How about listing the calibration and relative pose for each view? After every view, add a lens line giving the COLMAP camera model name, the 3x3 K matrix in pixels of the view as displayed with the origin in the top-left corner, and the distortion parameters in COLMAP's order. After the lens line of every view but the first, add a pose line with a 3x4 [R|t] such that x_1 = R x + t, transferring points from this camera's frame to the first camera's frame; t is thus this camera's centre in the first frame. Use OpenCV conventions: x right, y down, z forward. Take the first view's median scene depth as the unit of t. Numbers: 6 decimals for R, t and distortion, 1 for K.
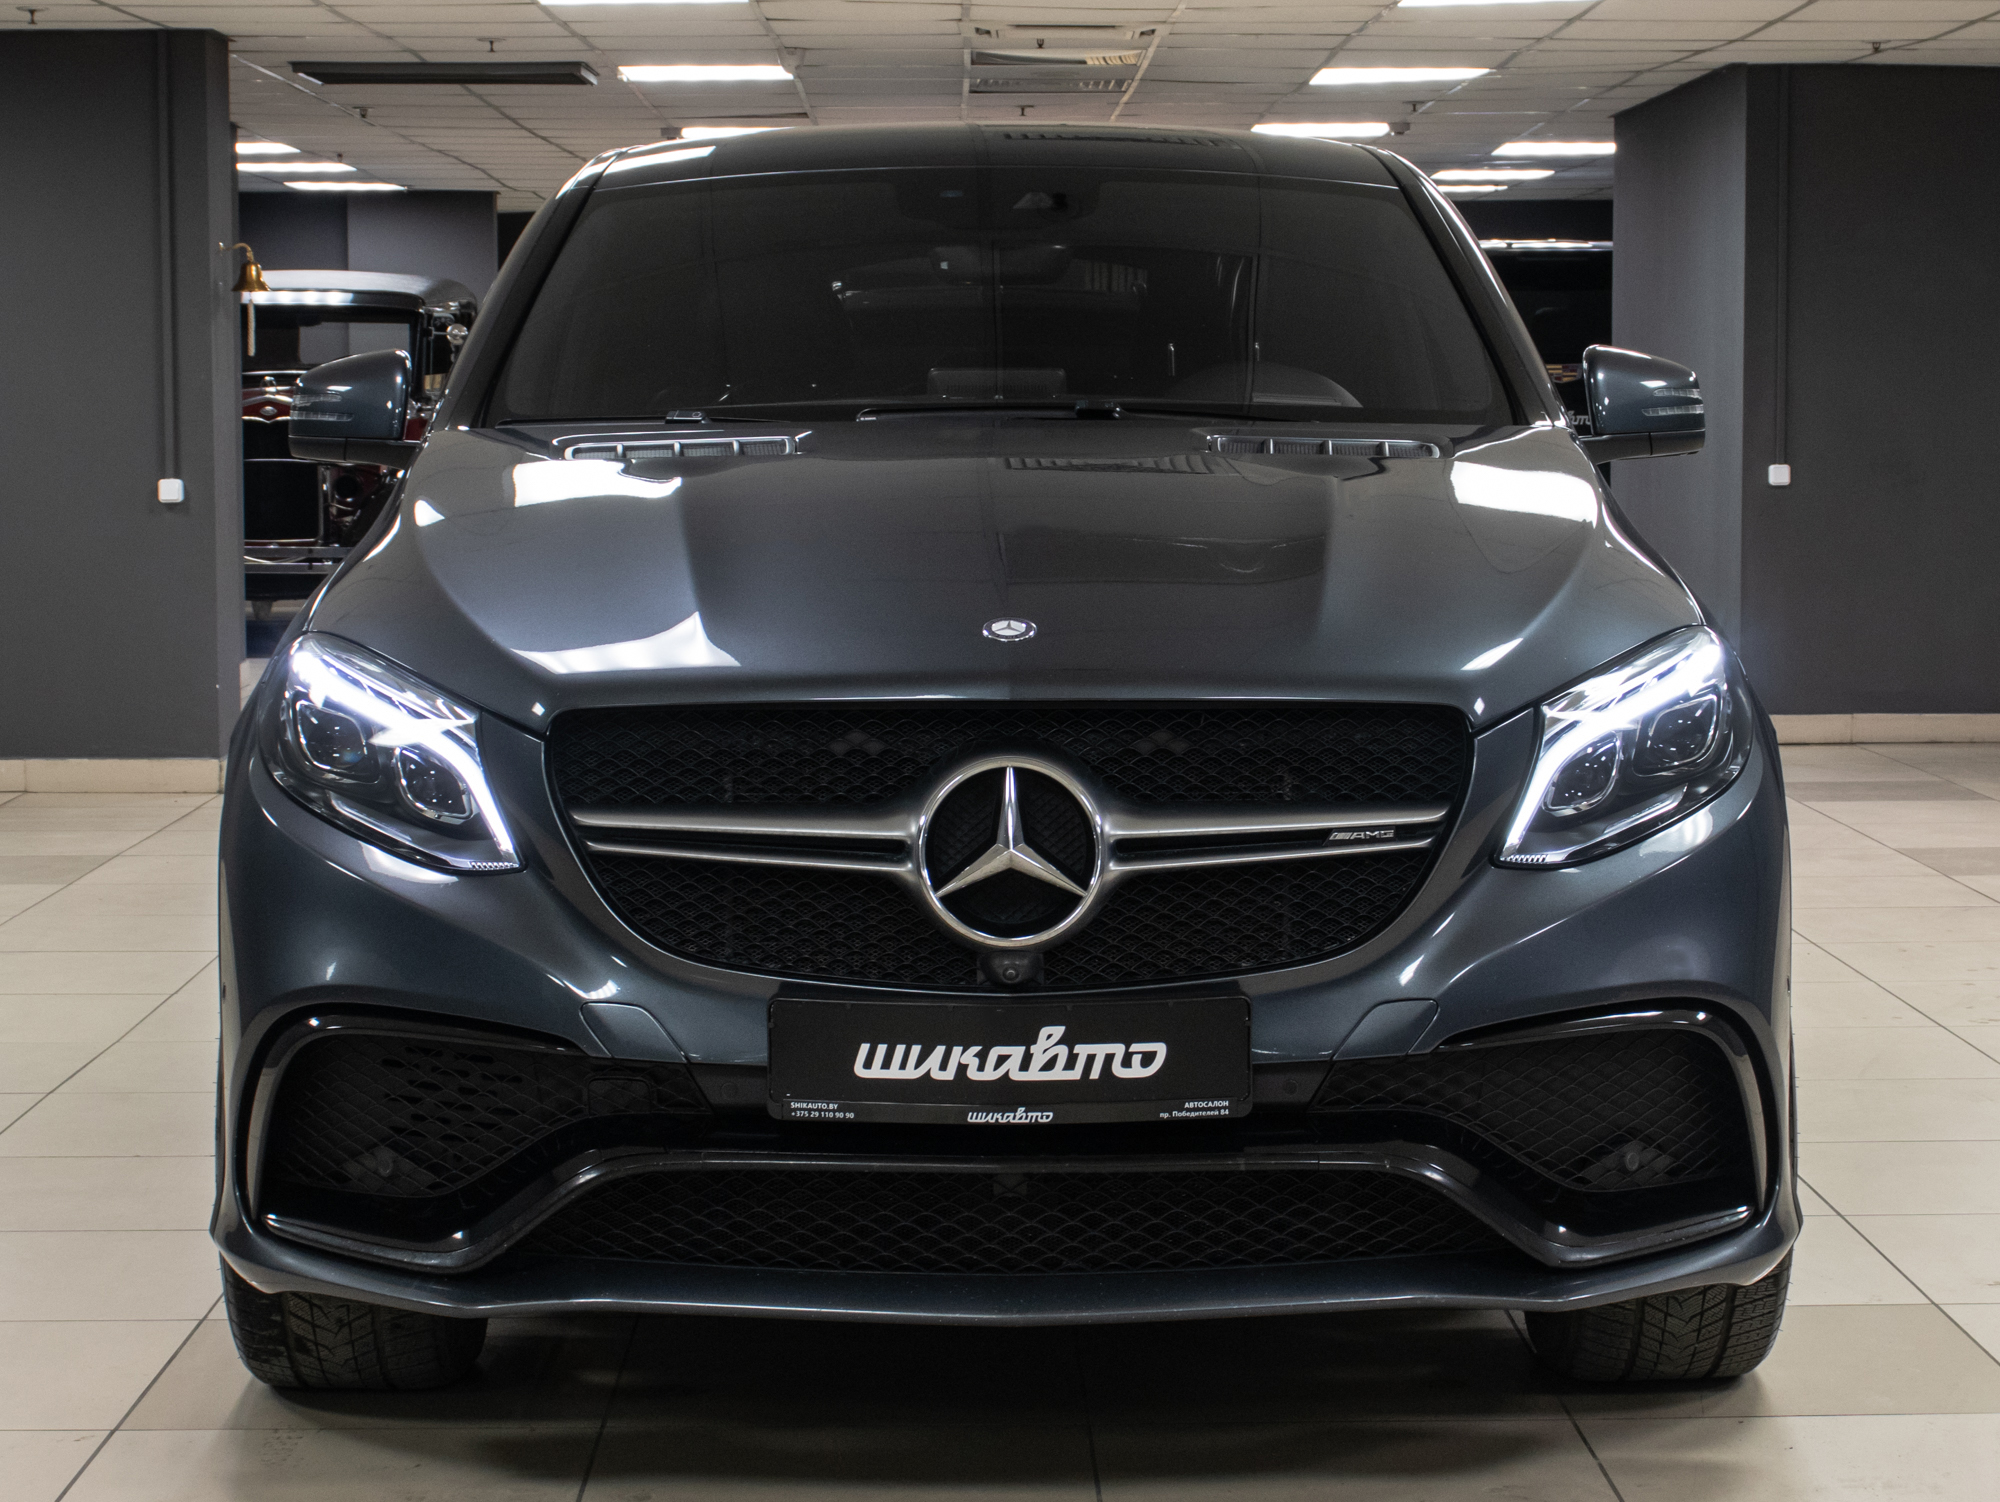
lens RADIAL K [[4064.8, 0, 1000.0], [0, 4064.8, 751.0], [0, 0, 1]] dist [-0.008173, -0.162659]
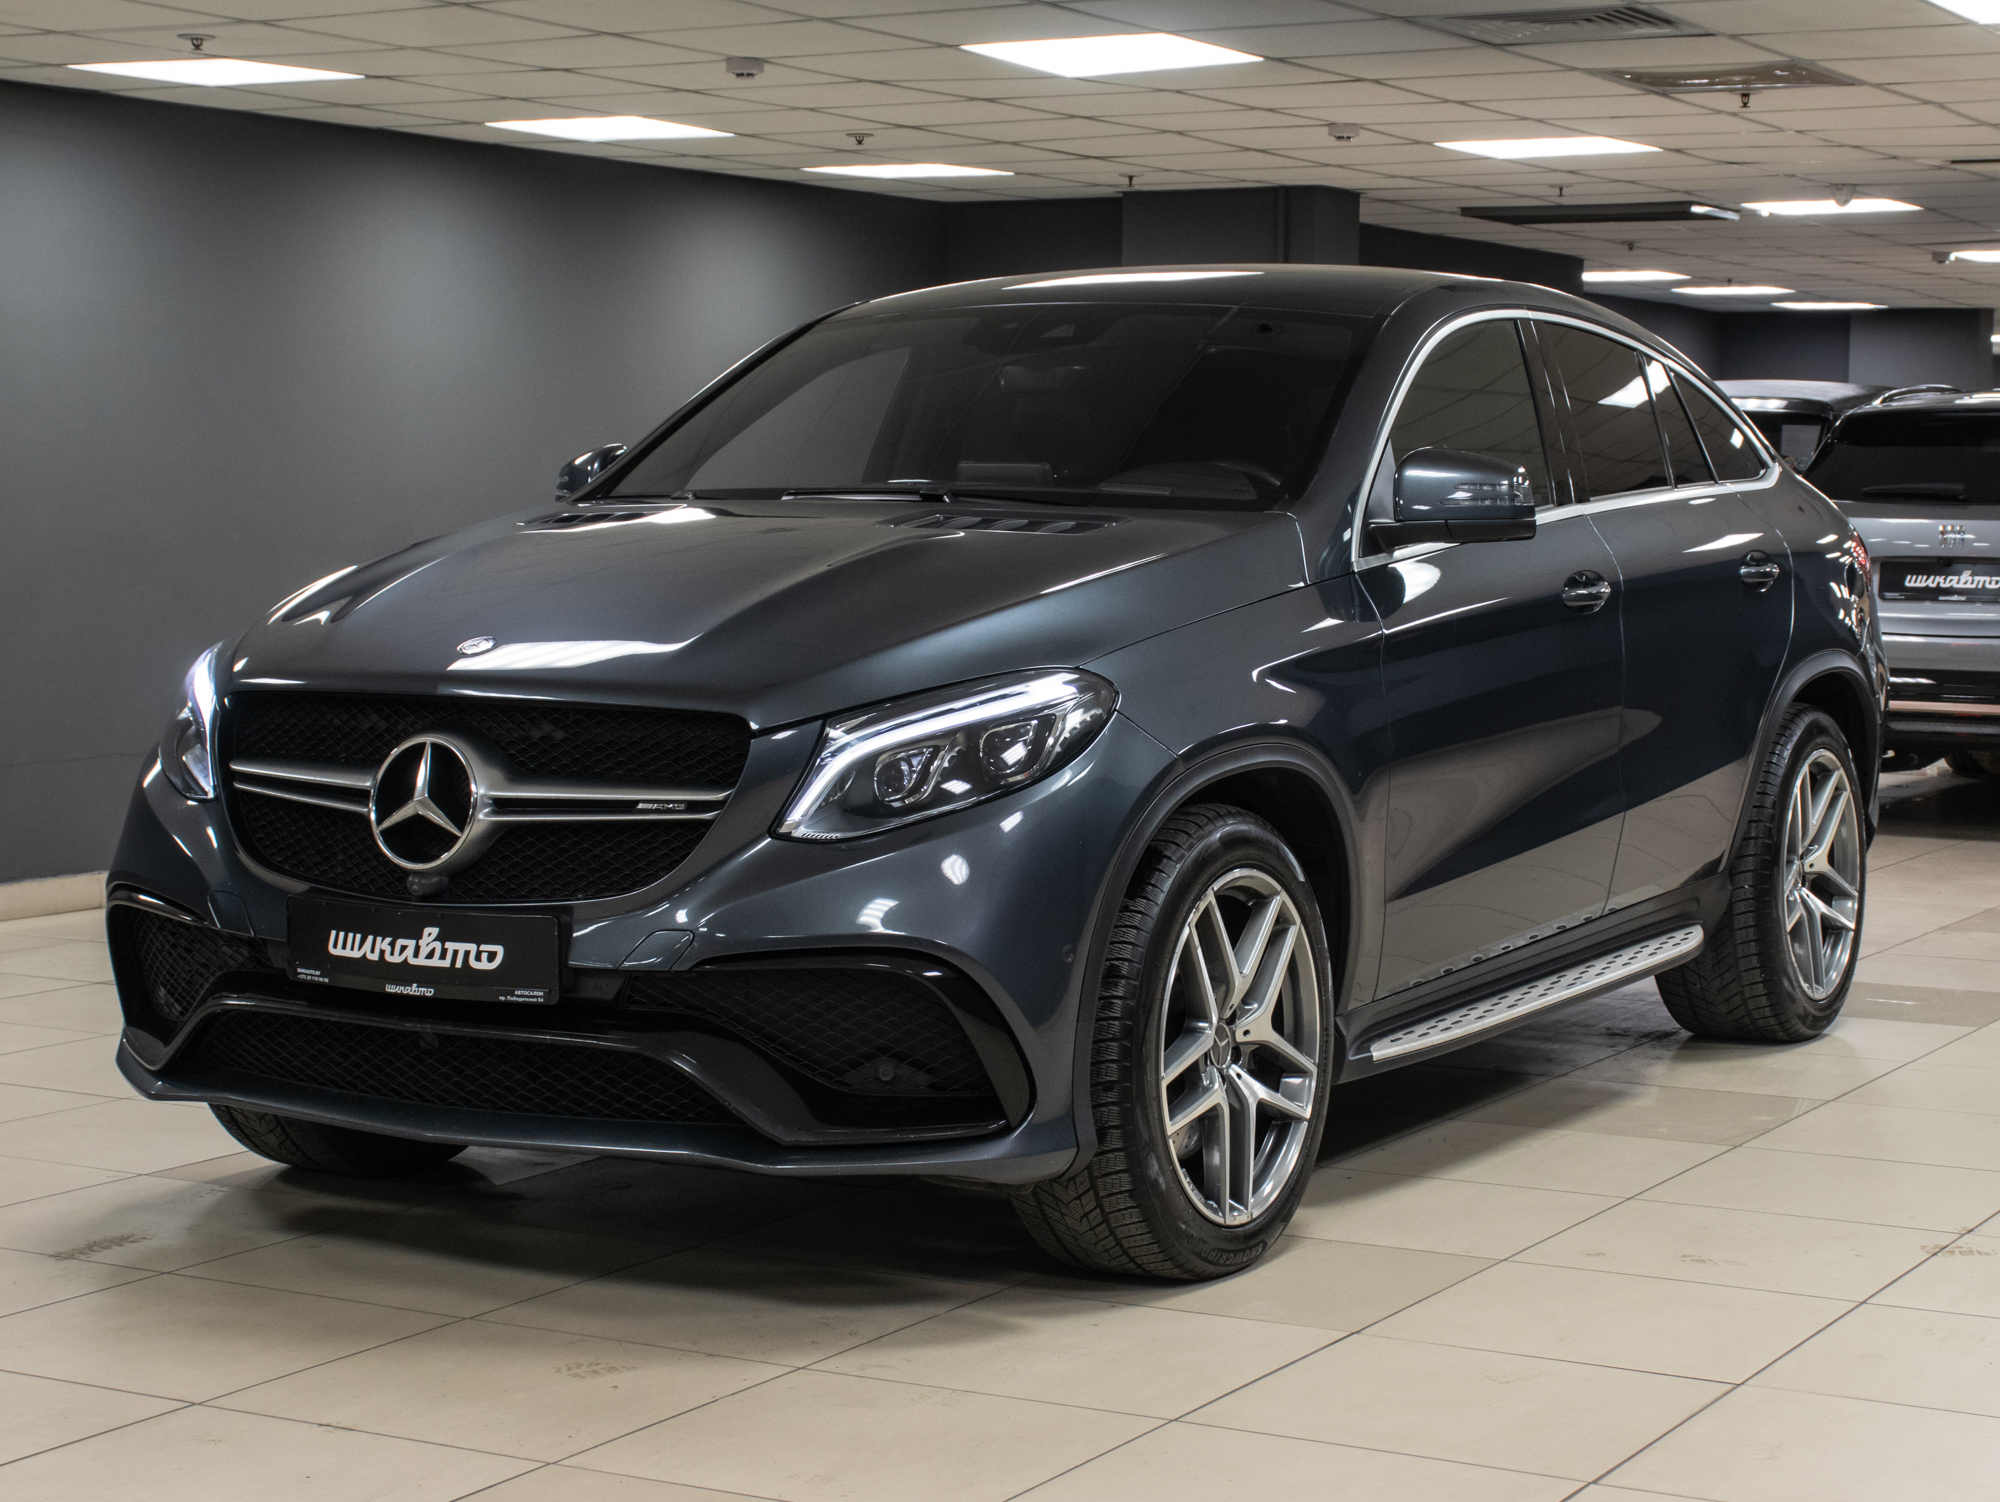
lens RADIAL K [[3683.3, 0, 1000.0], [0, 3683.3, 751.0], [0, 0, 1]] dist [-0.006524, 0.138013]
pose [[0.861331, 0.047333, -0.505834, 0.820618], [-0.055690, 0.998447, -0.001399, -0.002342], [0.504982, 0.029375, 0.862630, -0.001250]]
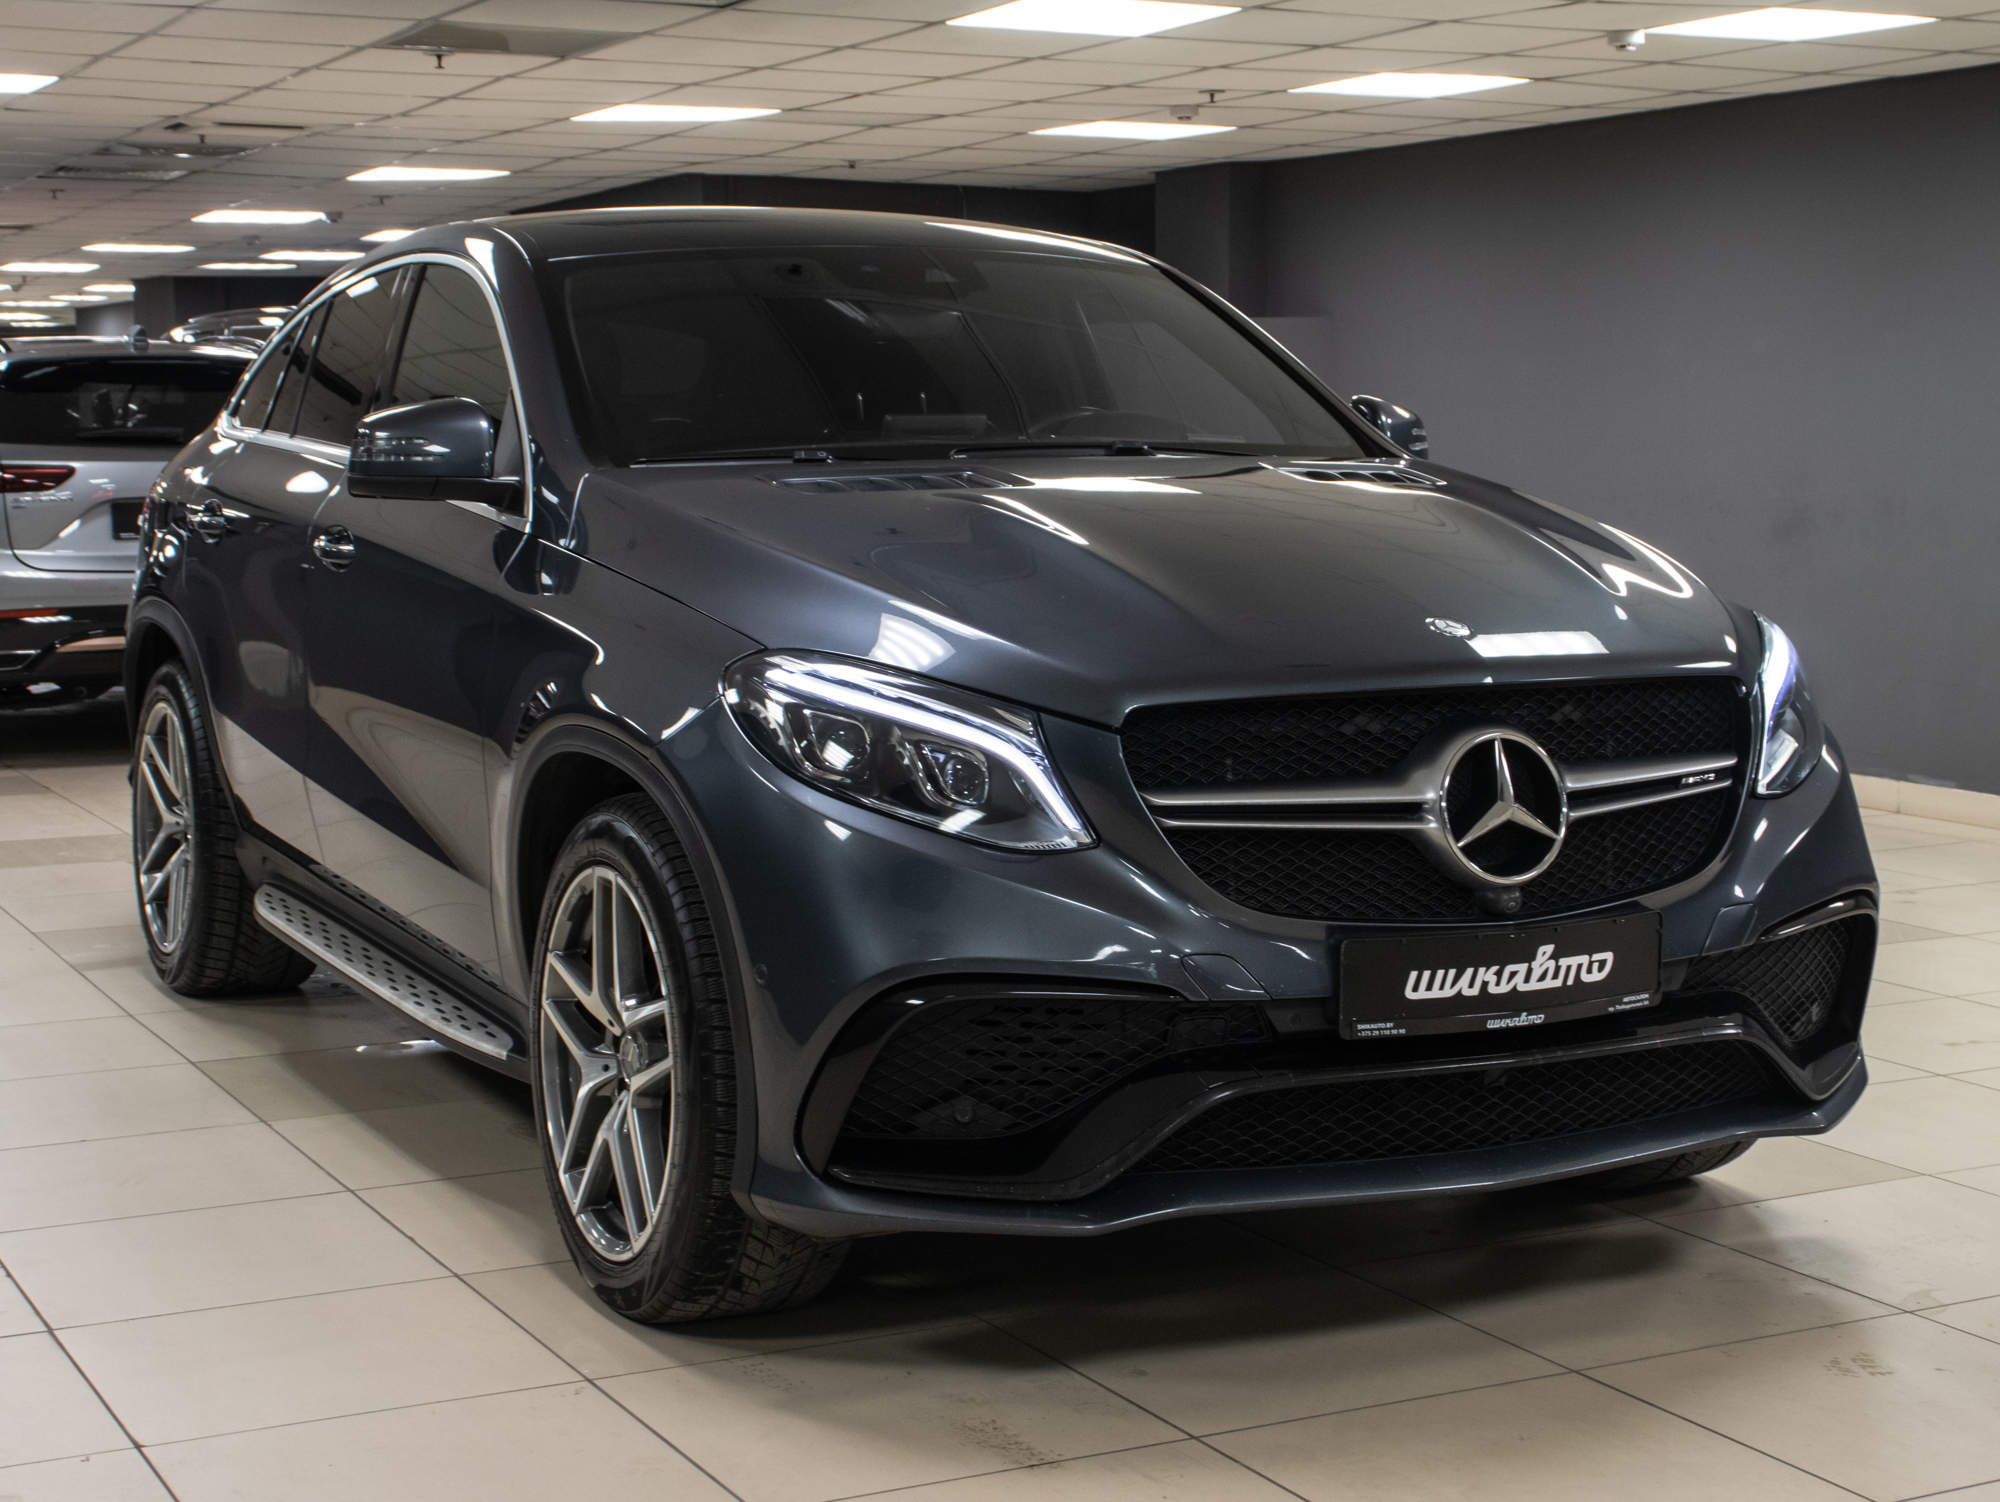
lens RADIAL K [[3162.3, 0, 1004.2], [0, 3162.3, 692.1], [0, 0, 1]] dist [-0.015571, 0.006852]
pose [[0.898560, -0.041063, 0.436925, -0.552604], [0.043180, 0.999054, 0.005092, -0.021503], [-0.436721, 0.014292, 0.899484, 0.201771]]
